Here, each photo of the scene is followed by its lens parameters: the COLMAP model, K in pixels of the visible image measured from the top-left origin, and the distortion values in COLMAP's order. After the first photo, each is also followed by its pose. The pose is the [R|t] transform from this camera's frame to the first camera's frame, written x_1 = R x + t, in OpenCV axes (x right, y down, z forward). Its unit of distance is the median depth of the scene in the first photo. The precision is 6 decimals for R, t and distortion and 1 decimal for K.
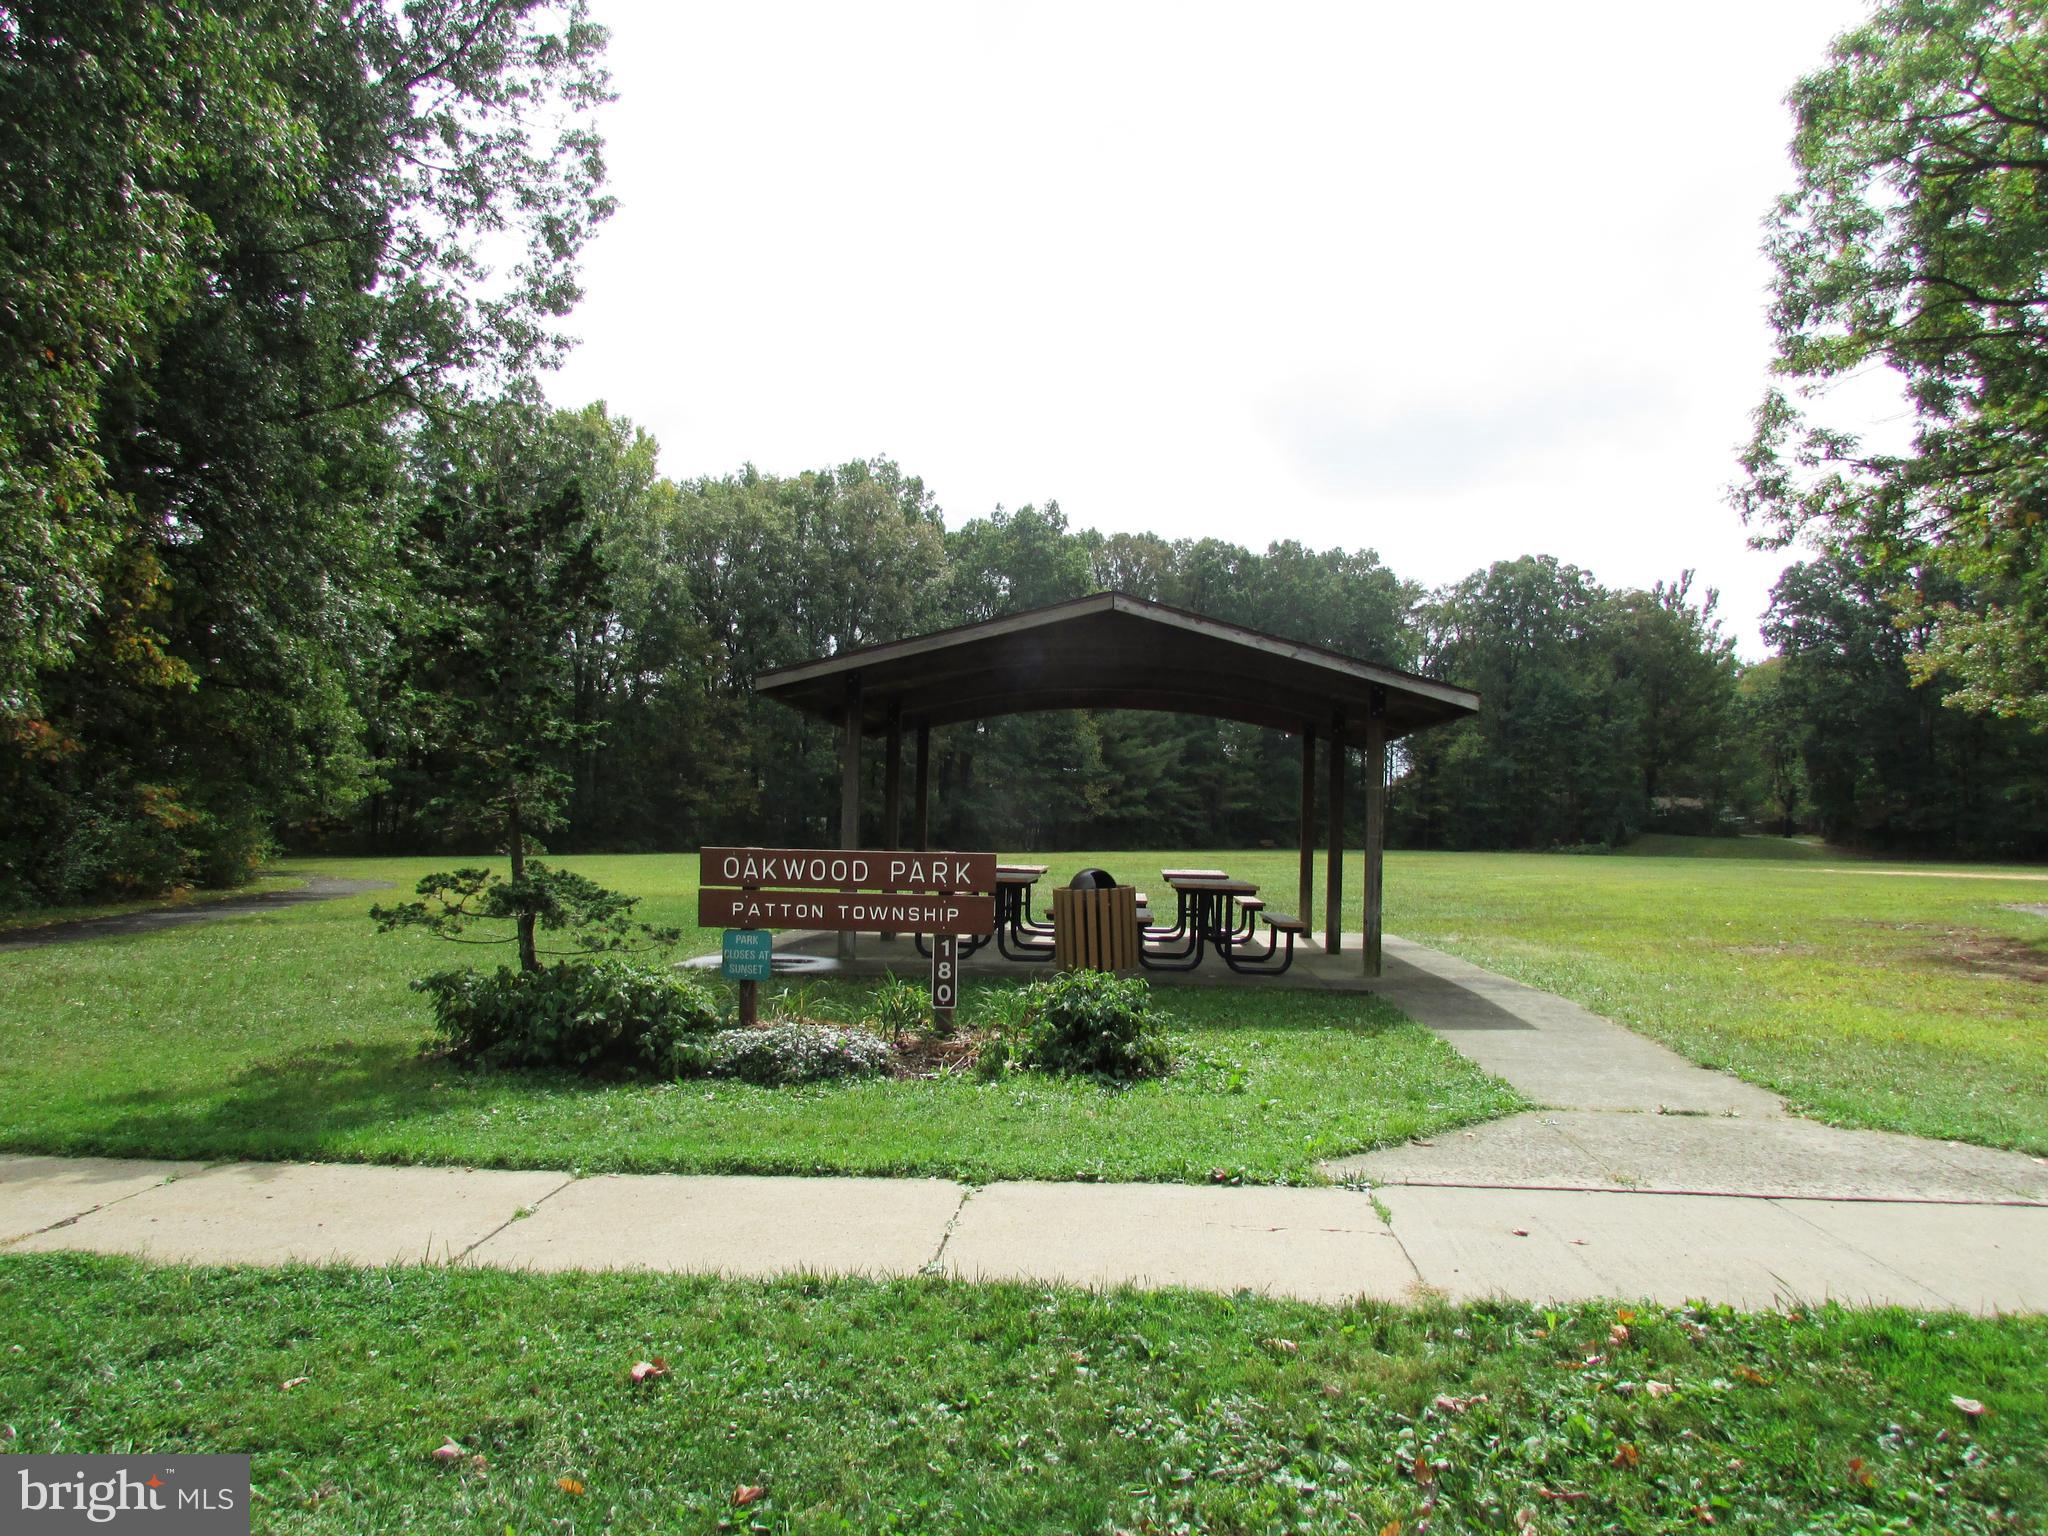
lens RADIAL K [[1568.8, 0, 1022.9], [0, 1568.8, 769.7], [0, 0, 1]] dist [0.004487, 0.000797]
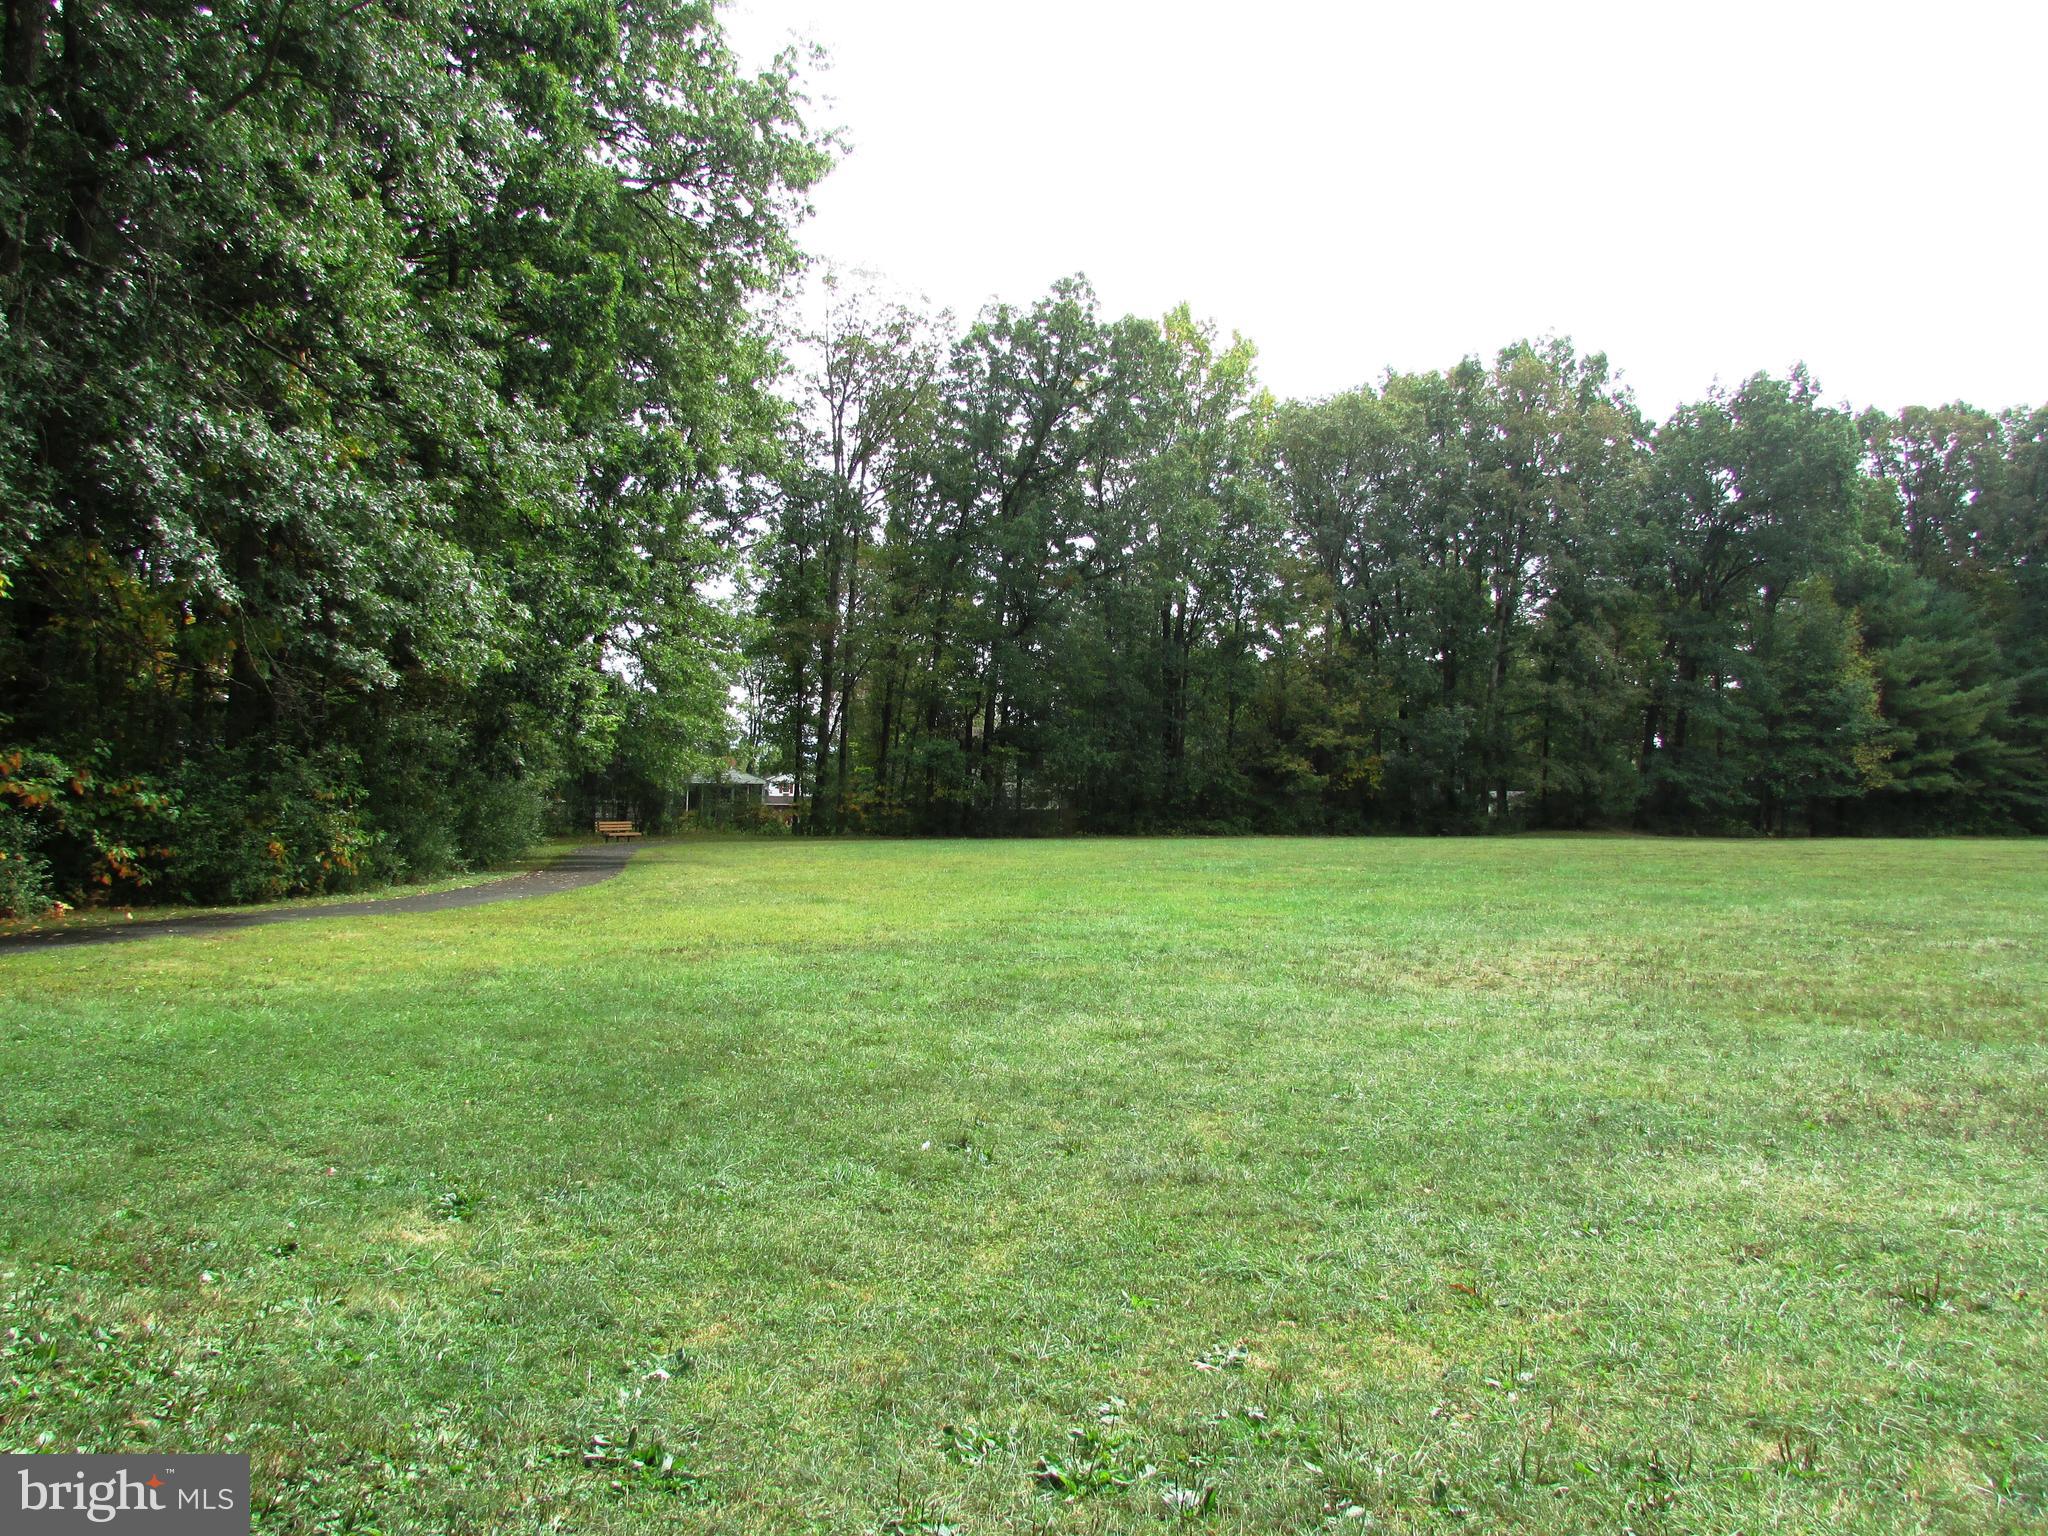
lens RADIAL K [[1568.8, 0, 1024.2], [0, 1568.8, 776.6], [0, 0, 1]] dist [0.004487, 0.000797]
pose [[0.888279, -0.015262, -0.459050, 0.031866], [0.019323, 0.999805, 0.004150, 0.013129], [0.458897, -0.012557, 0.888401, 0.173991]]
